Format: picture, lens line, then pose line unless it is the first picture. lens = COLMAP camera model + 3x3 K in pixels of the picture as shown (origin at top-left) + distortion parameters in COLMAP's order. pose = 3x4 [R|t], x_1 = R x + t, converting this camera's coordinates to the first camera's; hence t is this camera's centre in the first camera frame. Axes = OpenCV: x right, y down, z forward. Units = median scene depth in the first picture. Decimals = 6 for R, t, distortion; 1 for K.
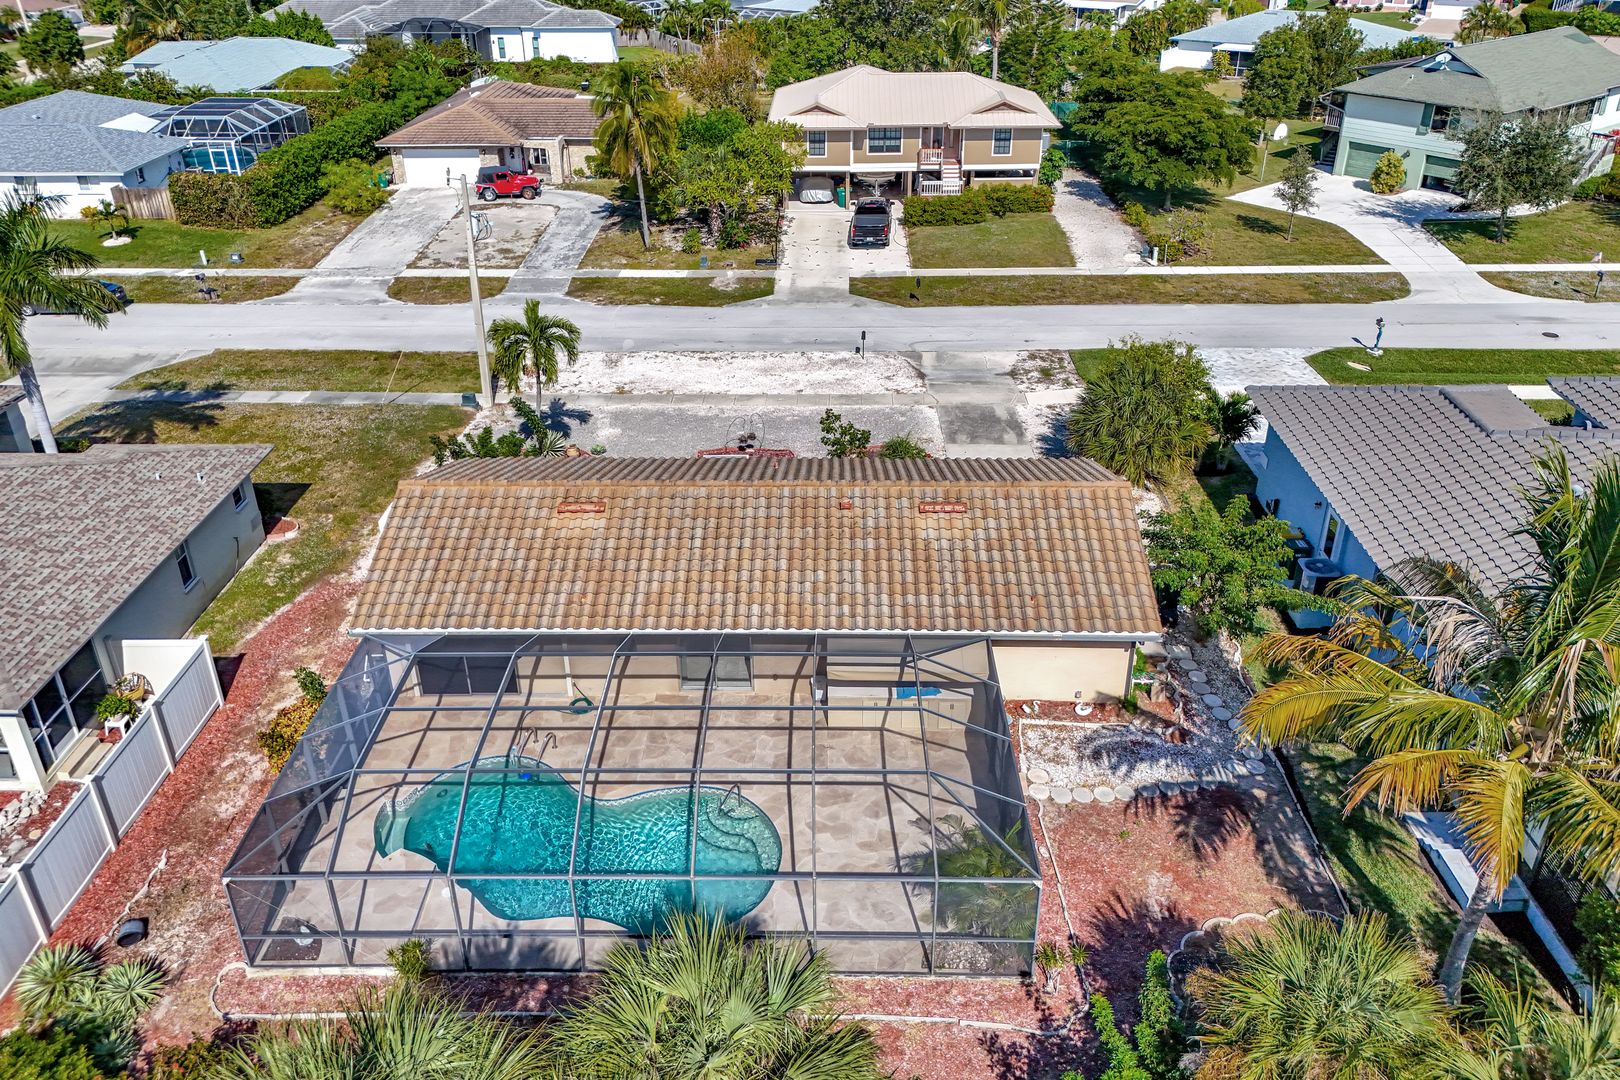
lens RADIAL K [[1198.6, 0, 816.6], [0, 1198.6, 489.0], [0, 0, 1]] dist [0.084368, -0.091430]
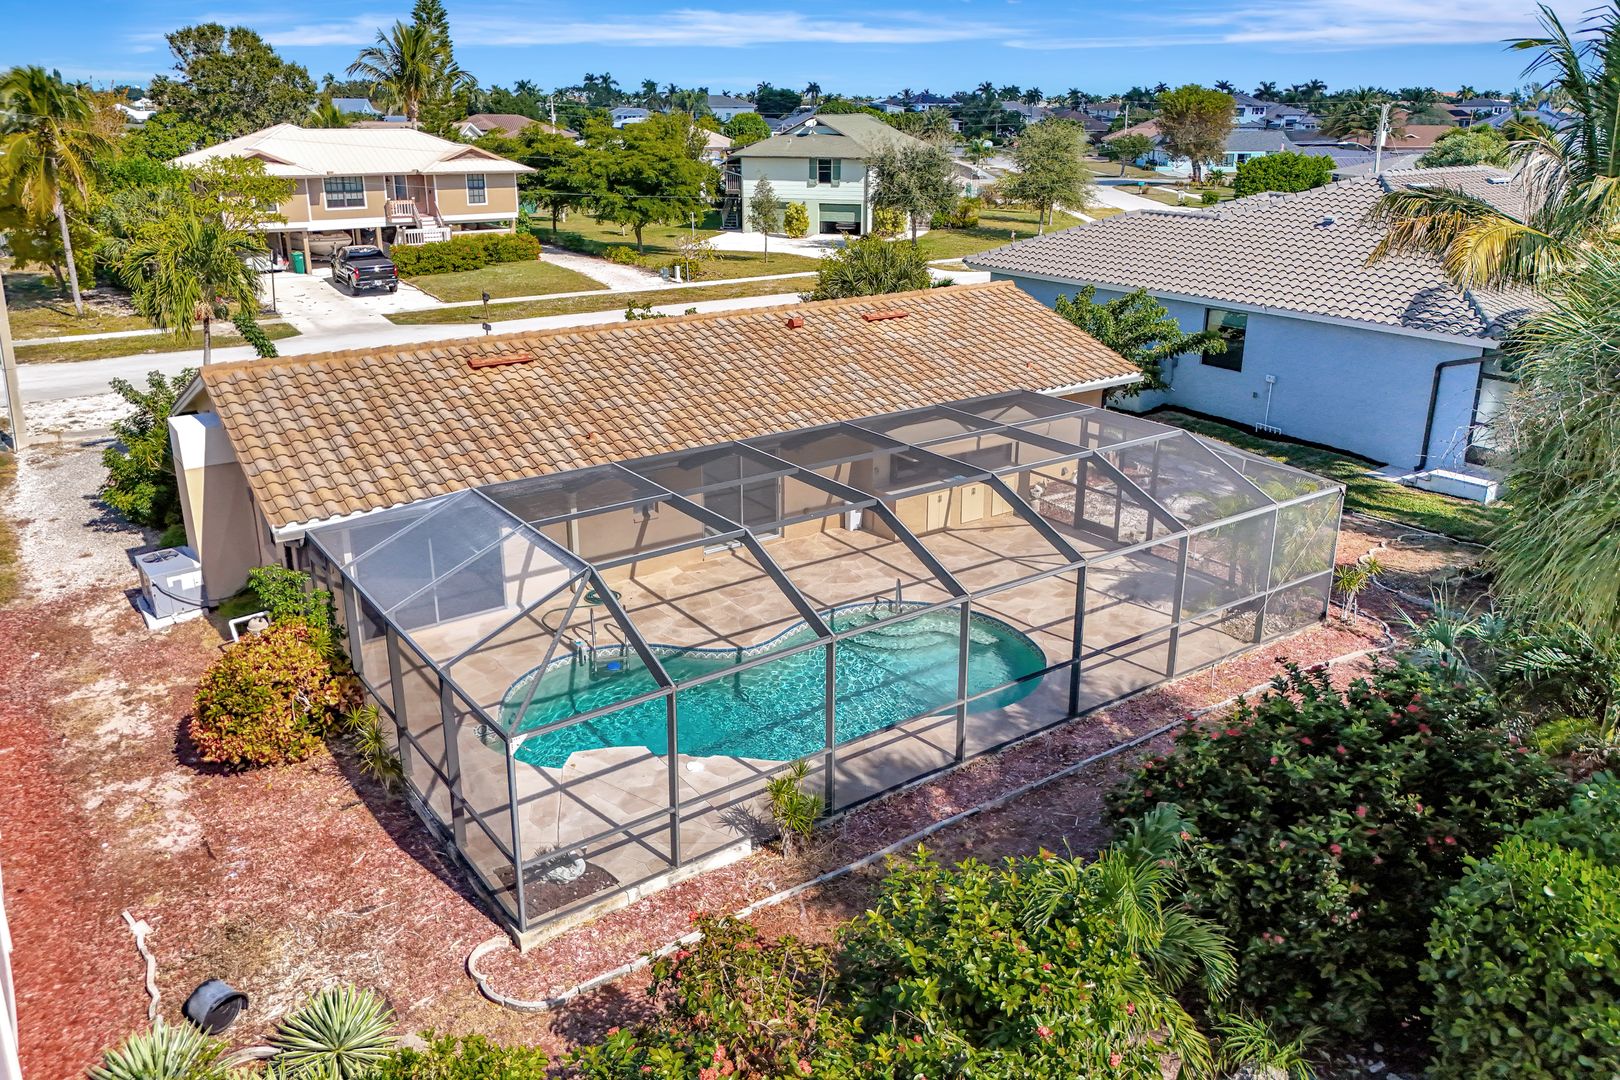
lens RADIAL K [[1198.6, 0, 816.6], [0, 1198.6, 489.0], [0, 0, 1]] dist [0.084368, -0.091430]
pose [[0.804119, -0.173305, 0.568646, -0.231341], [0.270993, 0.958254, -0.091165, 0.103154], [-0.529108, 0.227407, 0.817515, 0.155073]]
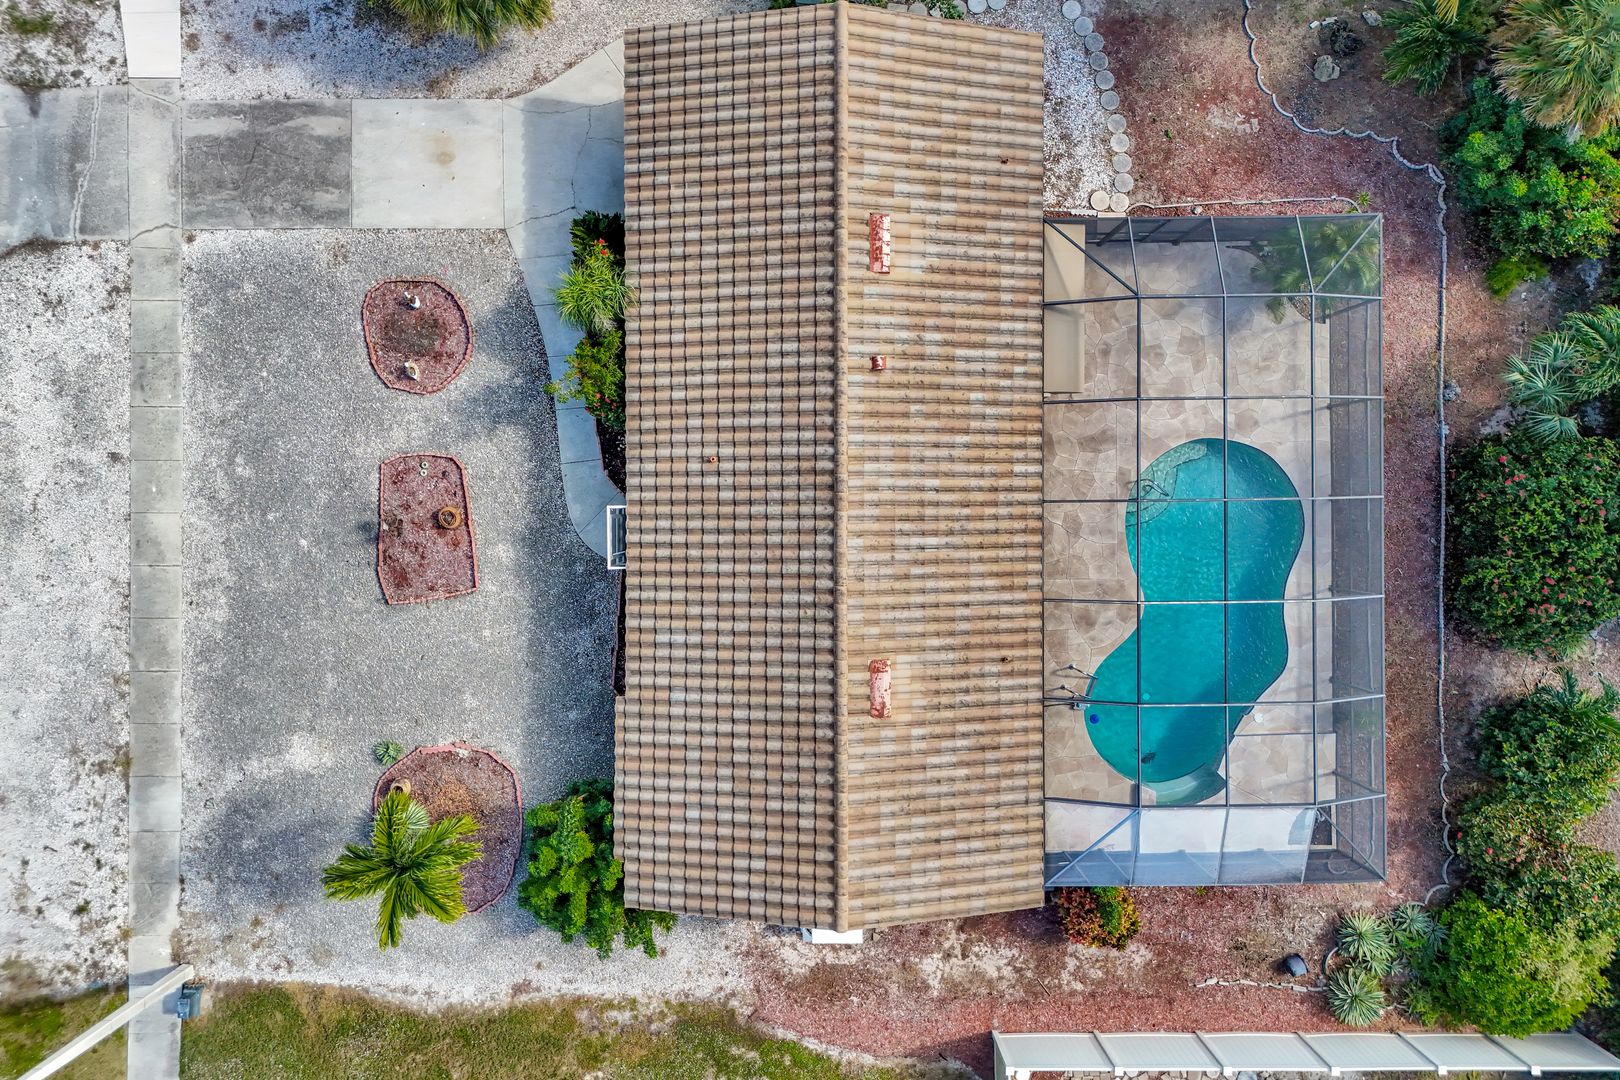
lens RADIAL K [[1198.6, 0, 816.6], [0, 1198.6, 489.0], [0, 0, 1]] dist [0.084368, -0.091430]
pose [[-0.020780, -0.999646, 0.016604, -0.035812], [0.440921, 0.005742, 0.897527, -0.357990], [-0.897305, 0.025971, 0.440646, 0.333017]]
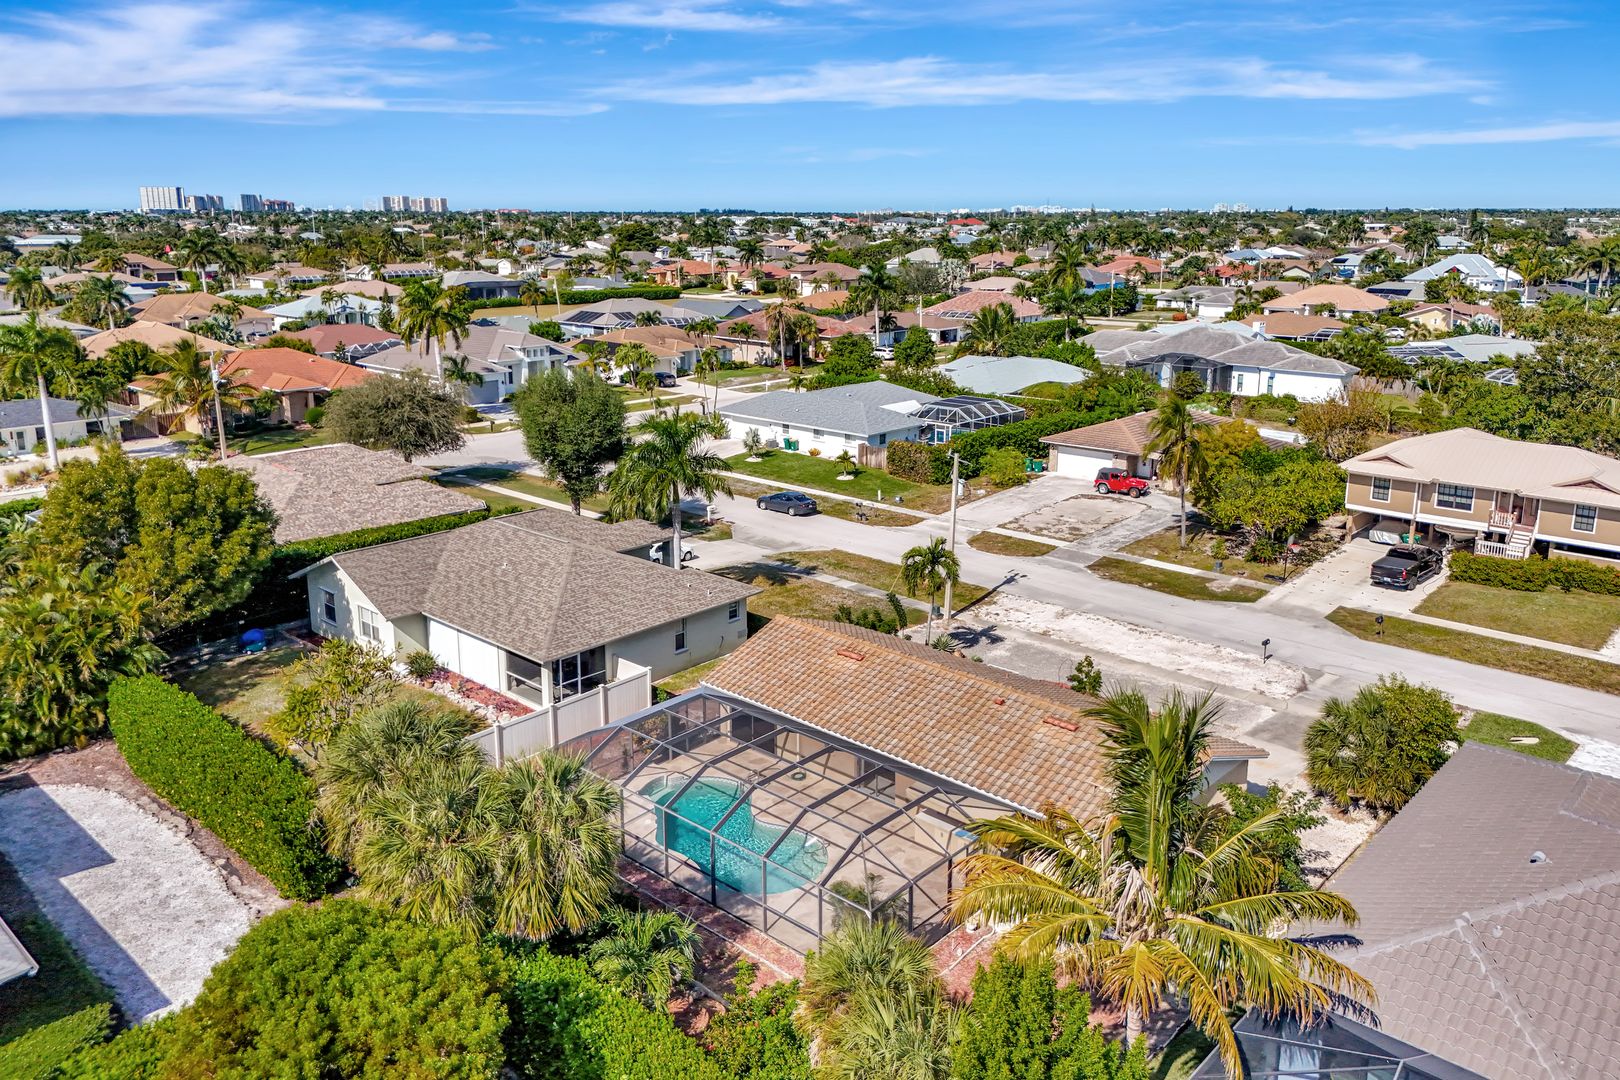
lens RADIAL K [[1198.6, 0, 816.6], [0, 1198.6, 489.0], [0, 0, 1]] dist [0.084368, -0.091430]
pose [[0.751877, 0.158851, -0.639881, 0.344520], [-0.313967, 0.939695, -0.135639, 0.018011], [0.579746, 0.302885, 0.756409, -0.114322]]
